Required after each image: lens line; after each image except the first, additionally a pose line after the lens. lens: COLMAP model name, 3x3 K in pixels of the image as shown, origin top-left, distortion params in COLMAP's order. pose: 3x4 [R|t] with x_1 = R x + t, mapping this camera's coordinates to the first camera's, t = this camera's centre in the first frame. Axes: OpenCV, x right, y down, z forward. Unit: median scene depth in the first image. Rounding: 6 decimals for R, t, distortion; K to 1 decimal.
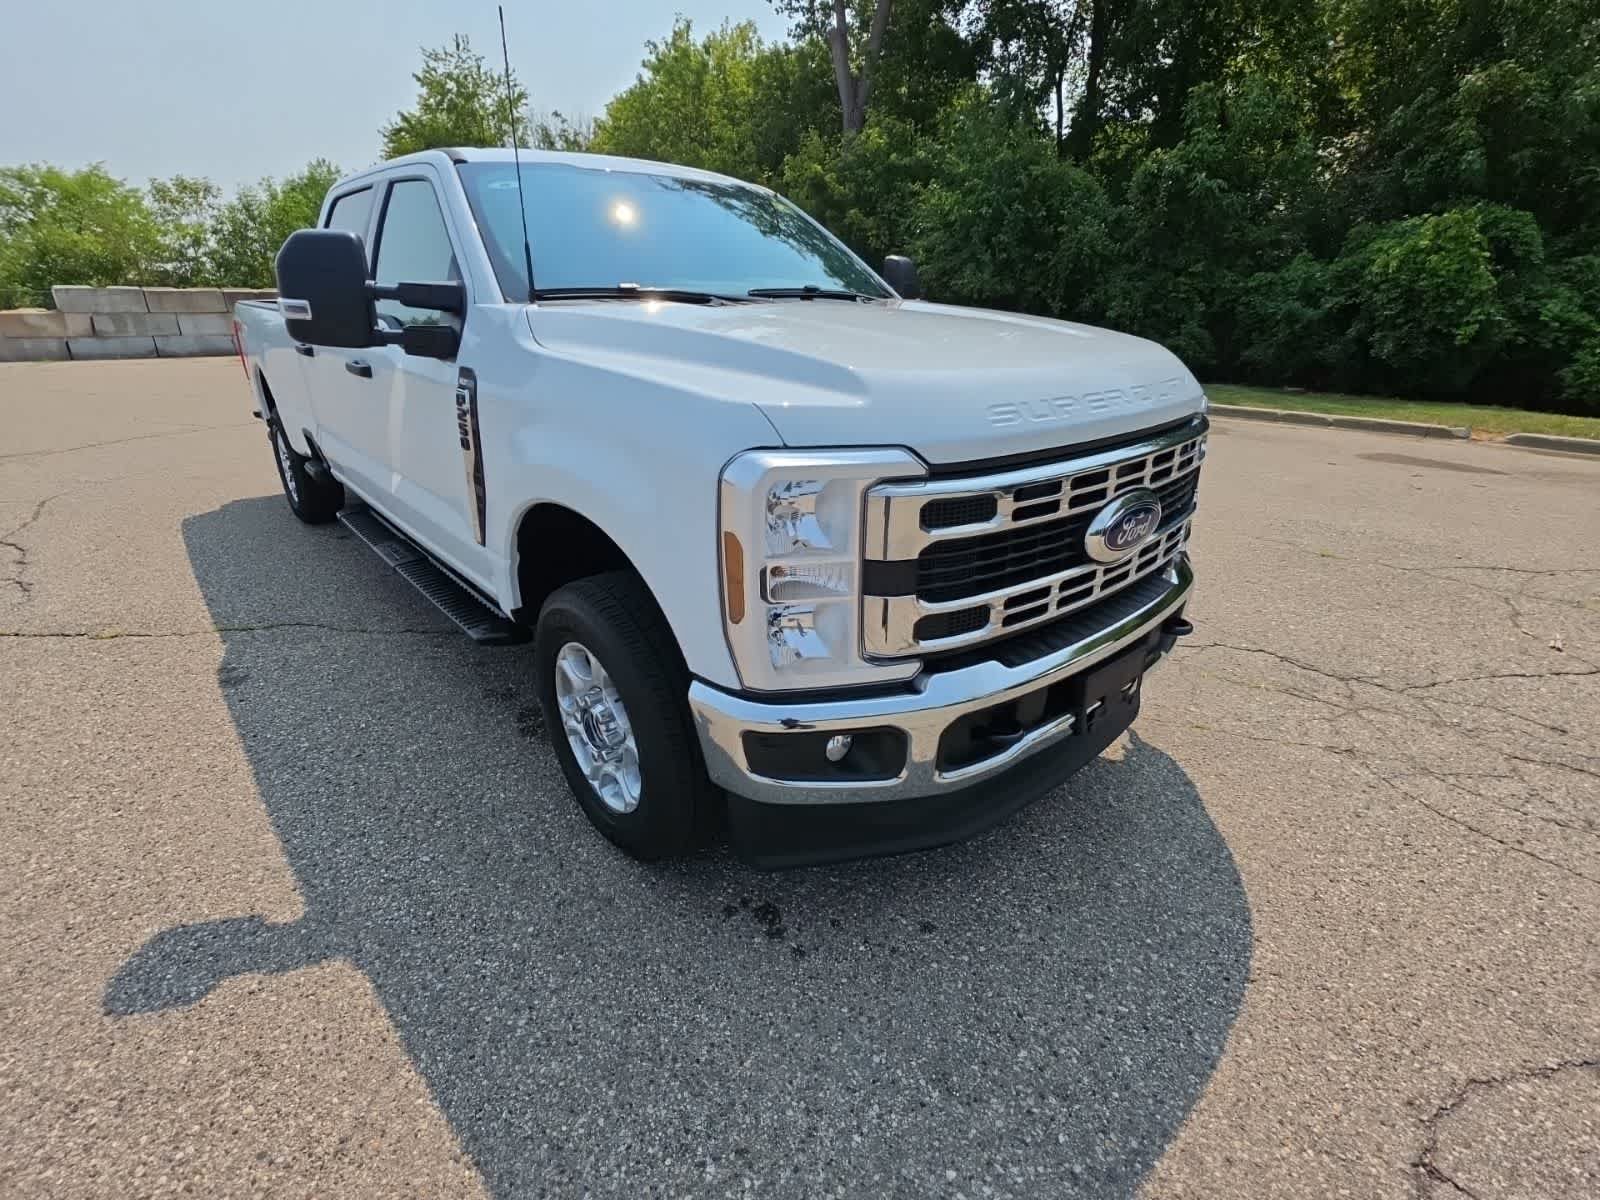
lens RADIAL K [[754.6, 0, 801.8], [0, 754.6, 596.1], [0, 0, 1]] dist [0.007879, -0.005591]
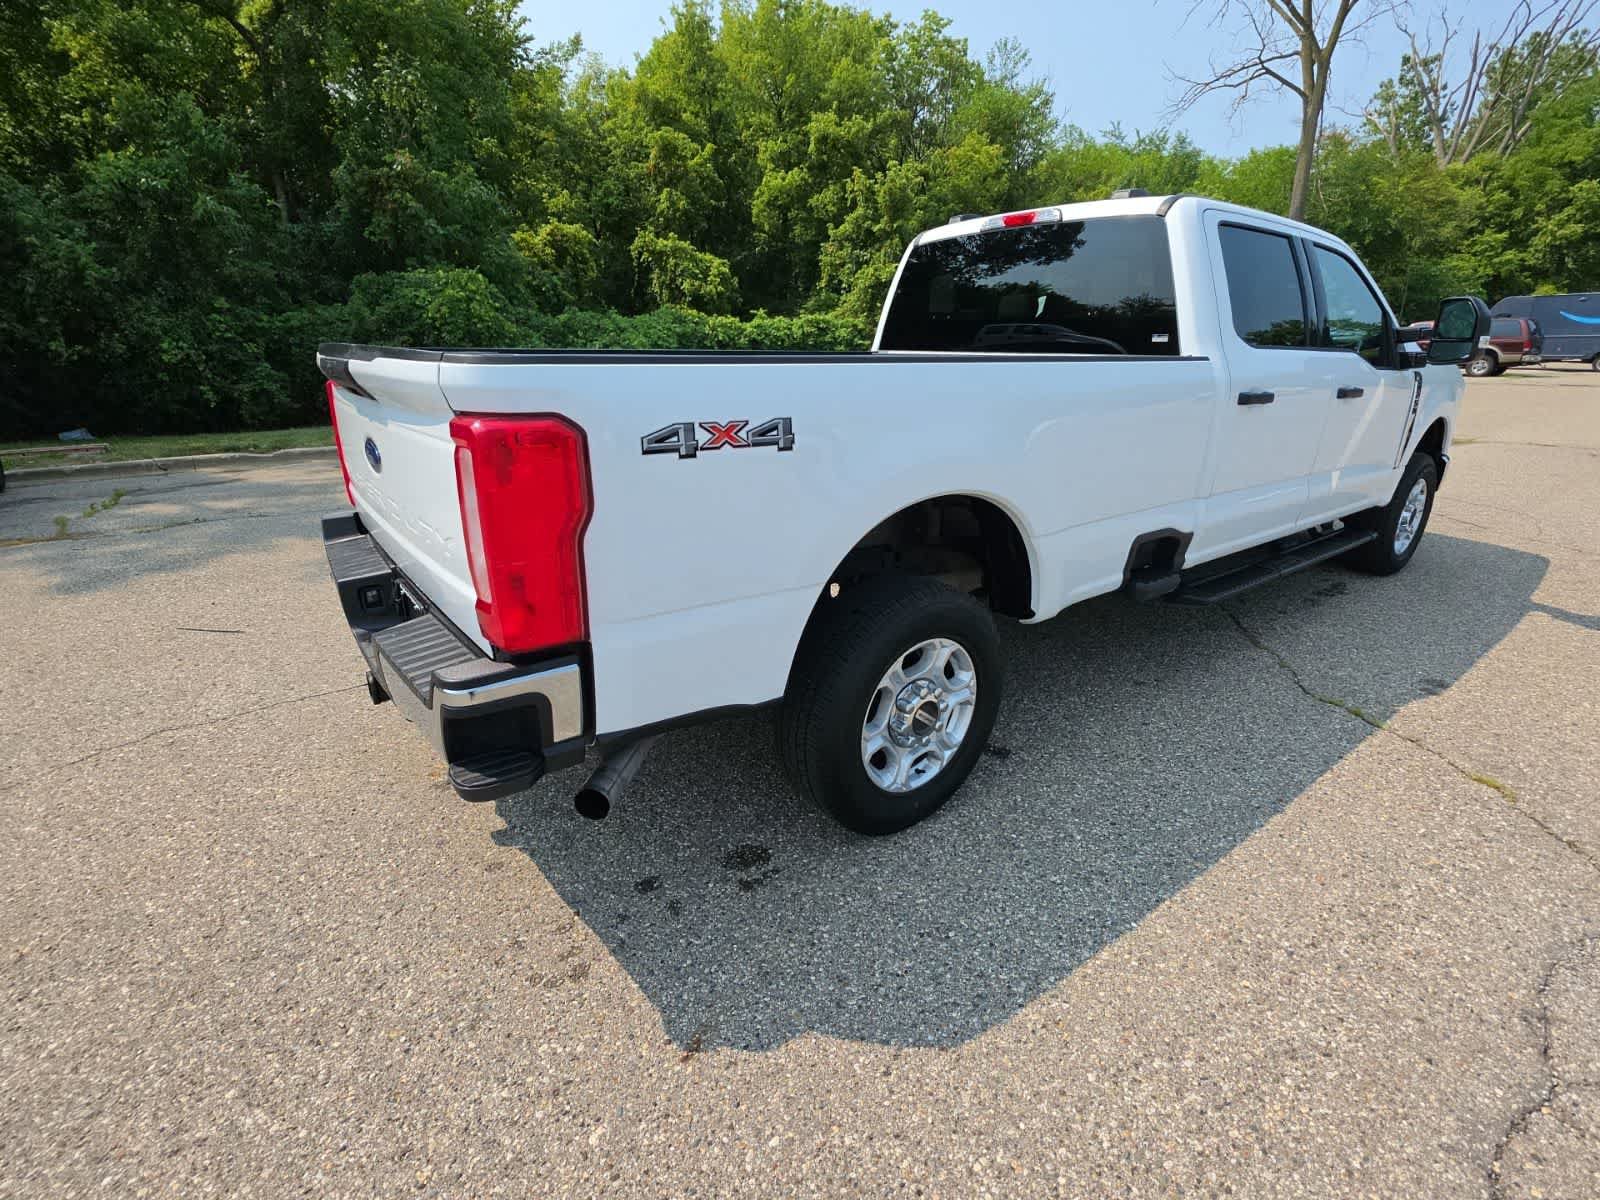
lens RADIAL K [[754.6, 0, 801.8], [0, 754.6, 596.1], [0, 0, 1]] dist [0.007879, -0.005591]
pose [[0.068453, -0.325036, 0.943221, -0.468672], [0.367941, 0.887016, 0.278965, -0.166274], [-0.927326, 0.327954, 0.180313, 0.419232]]
